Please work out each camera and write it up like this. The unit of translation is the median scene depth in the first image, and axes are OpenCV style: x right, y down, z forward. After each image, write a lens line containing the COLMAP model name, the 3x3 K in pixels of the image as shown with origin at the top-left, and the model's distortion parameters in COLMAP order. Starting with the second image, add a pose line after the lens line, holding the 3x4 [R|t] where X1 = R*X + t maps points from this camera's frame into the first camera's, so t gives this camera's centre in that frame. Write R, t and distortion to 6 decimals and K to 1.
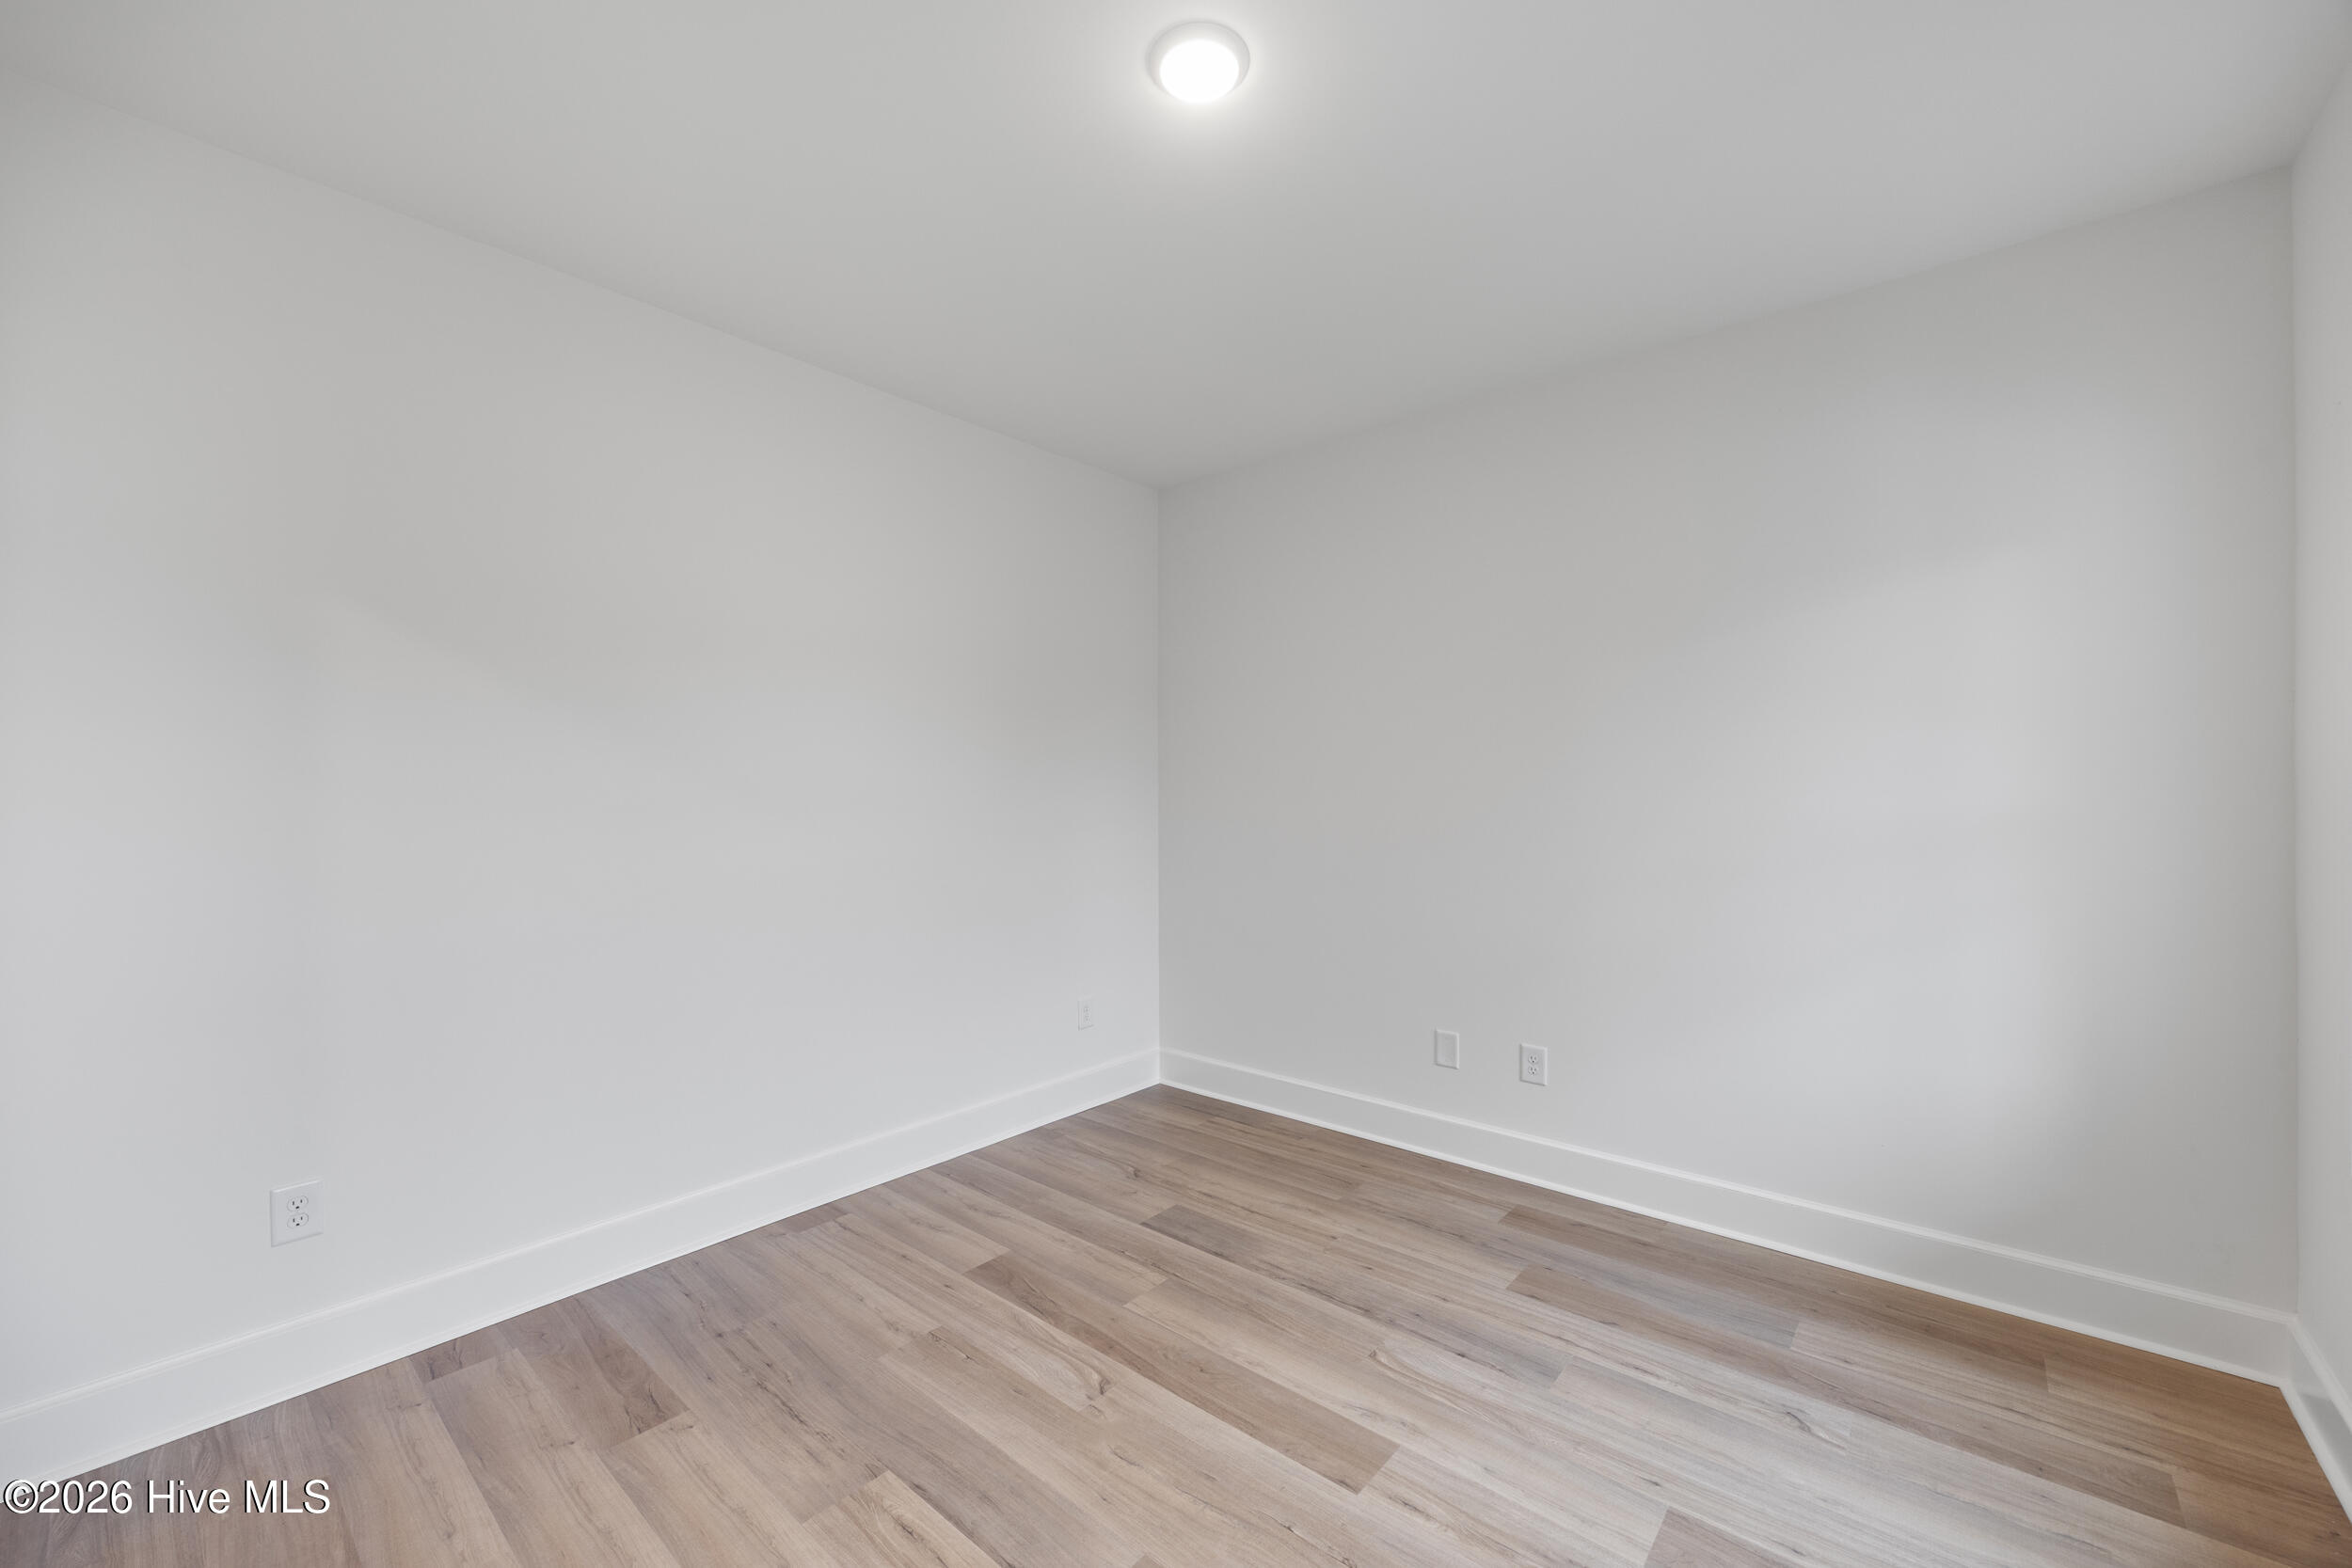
lens RADIAL K [[902.7, 0, 1193.7], [0, 902.7, 793.8], [0, 0, 1]] dist [-0.000946, 0.000215]
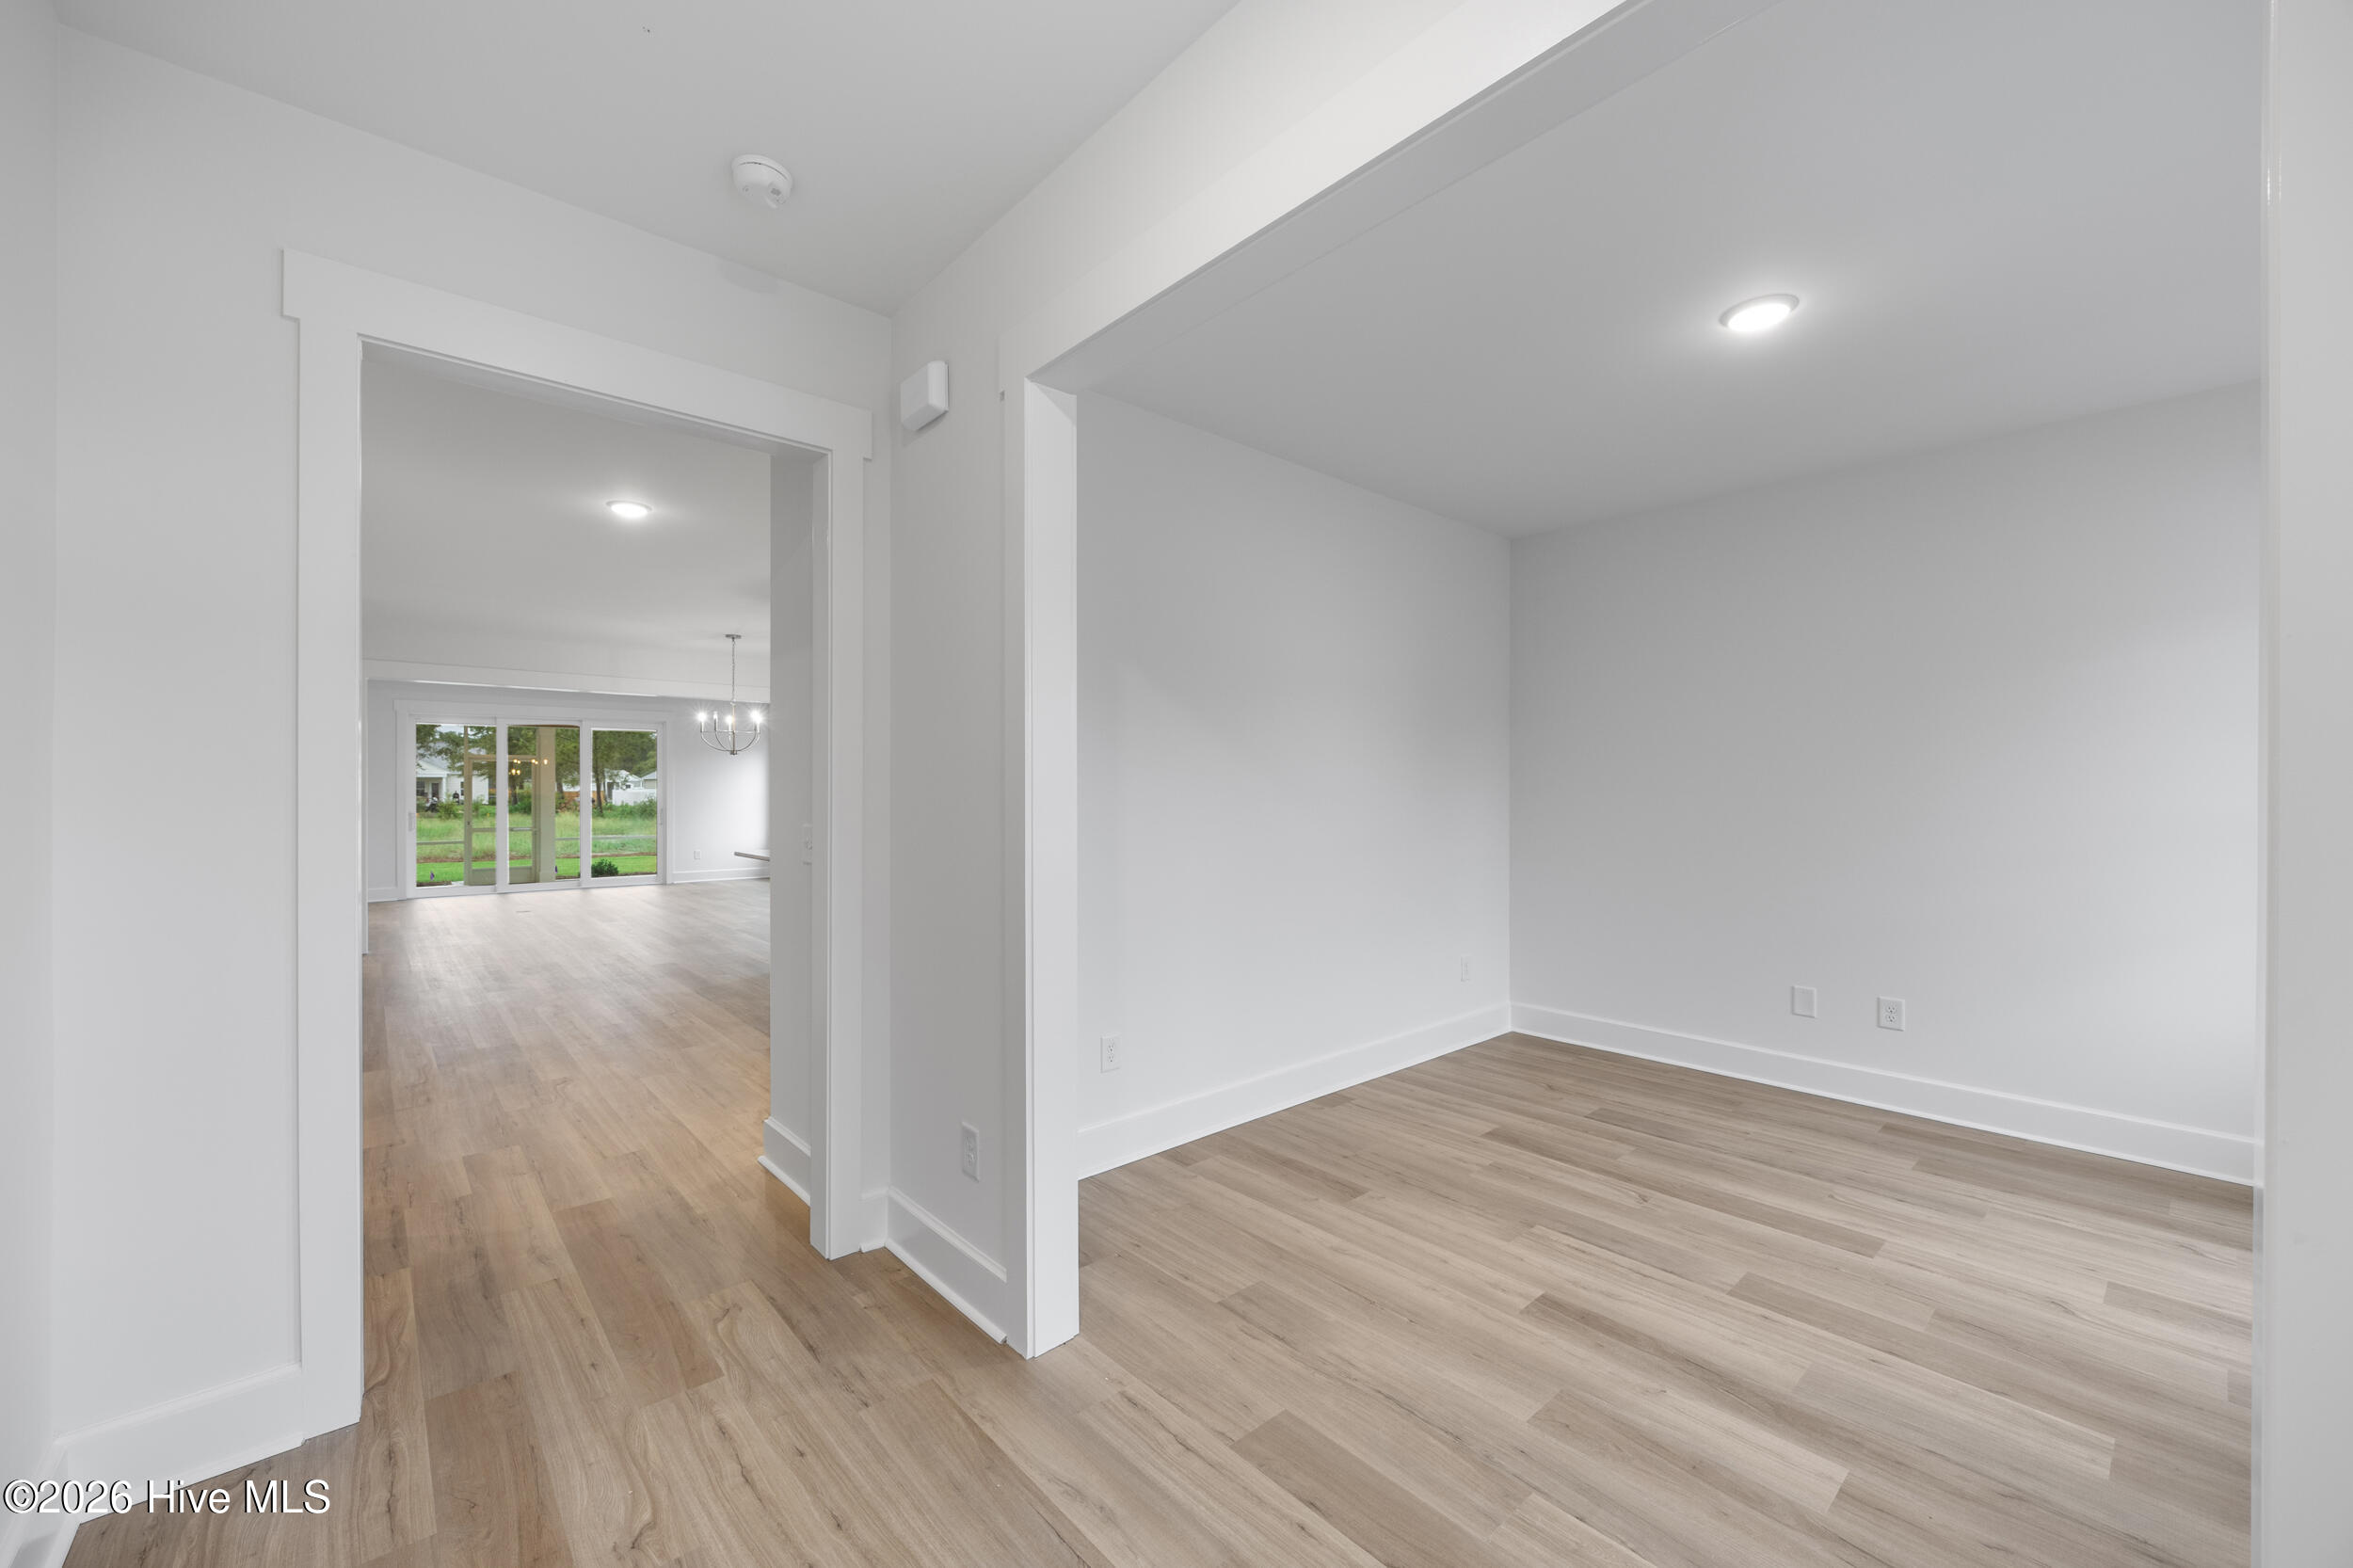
lens RADIAL K [[903.2, 0, 1180.0], [0, 903.2, 779.9], [0, 0, 1]] dist [-0.000946, 0.000215]
pose [[0.990031, 0.004183, -0.140785, -0.568215], [-0.006078, 0.999897, -0.013033, -0.001531], [0.140716, 0.013759, 0.989954, -0.505925]]
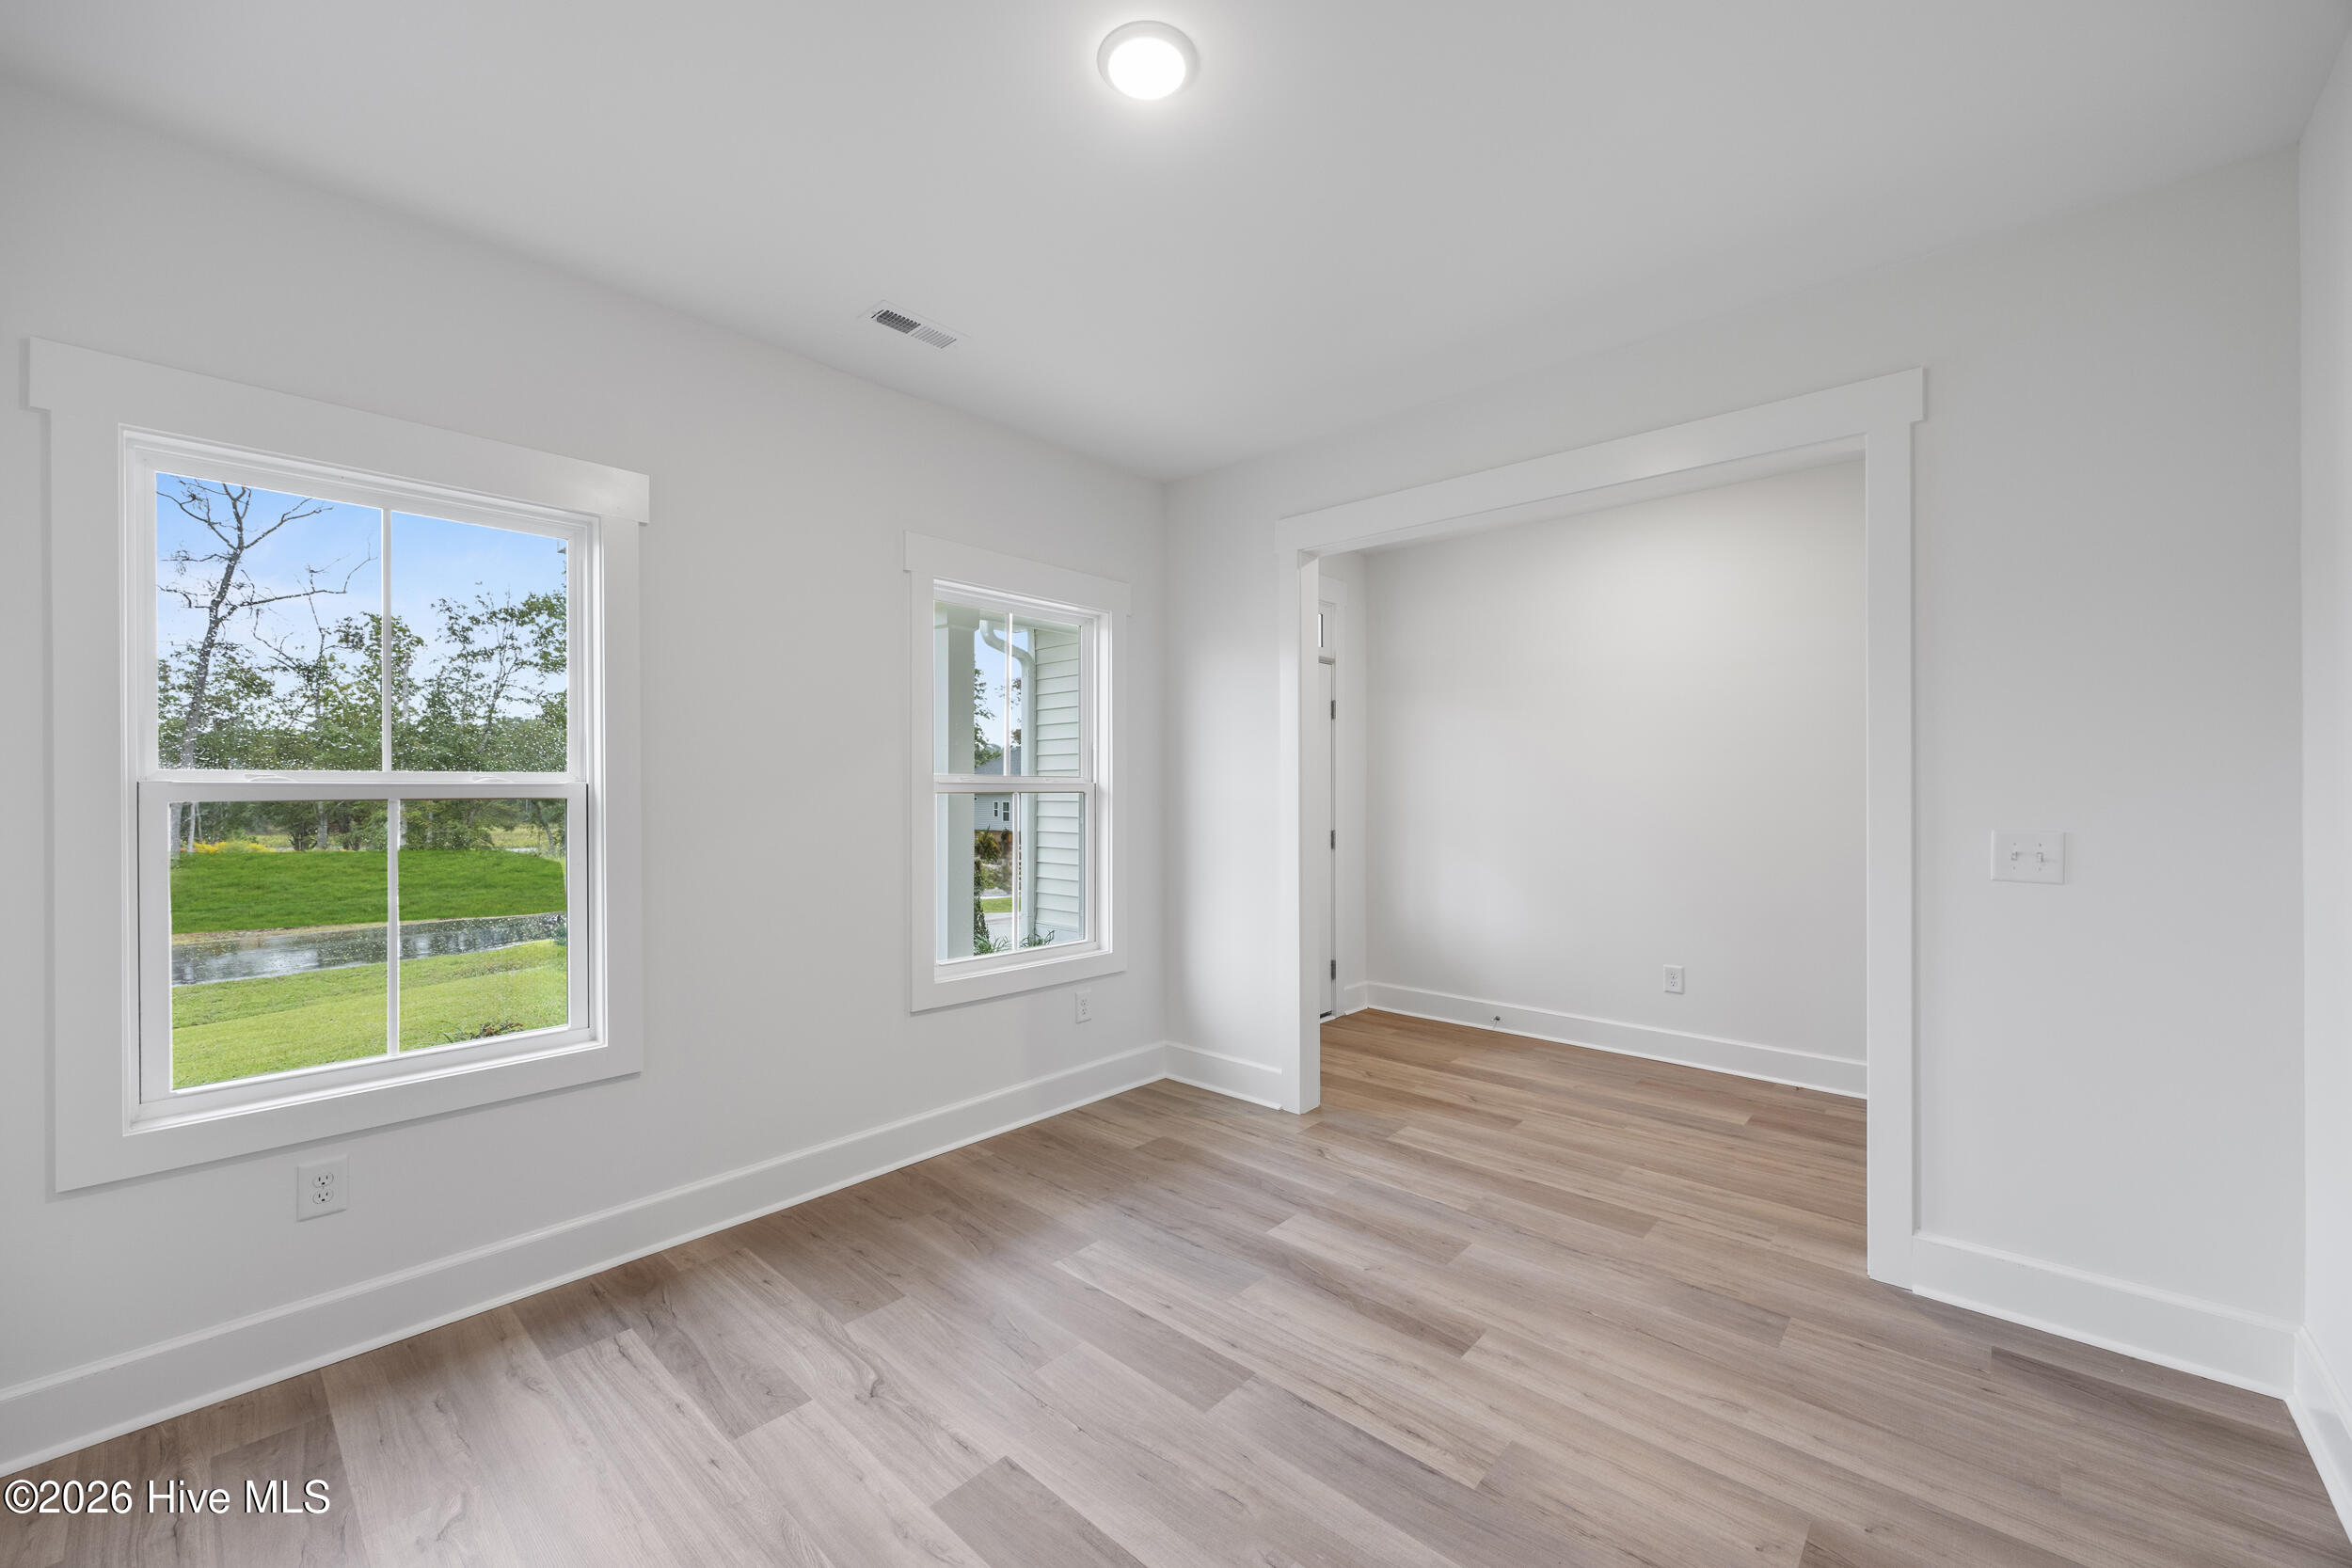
lens RADIAL K [[902.7, 0, 1193.7], [0, 902.7, 783.0], [0, 0, 1]] dist [-0.000946, 0.000215]
pose [[-0.999359, 0.007825, 0.034938, -0.060202], [0.007674, 0.999961, -0.004469, -0.002880], [-0.034971, -0.004198, -0.999380, 1.524226]]
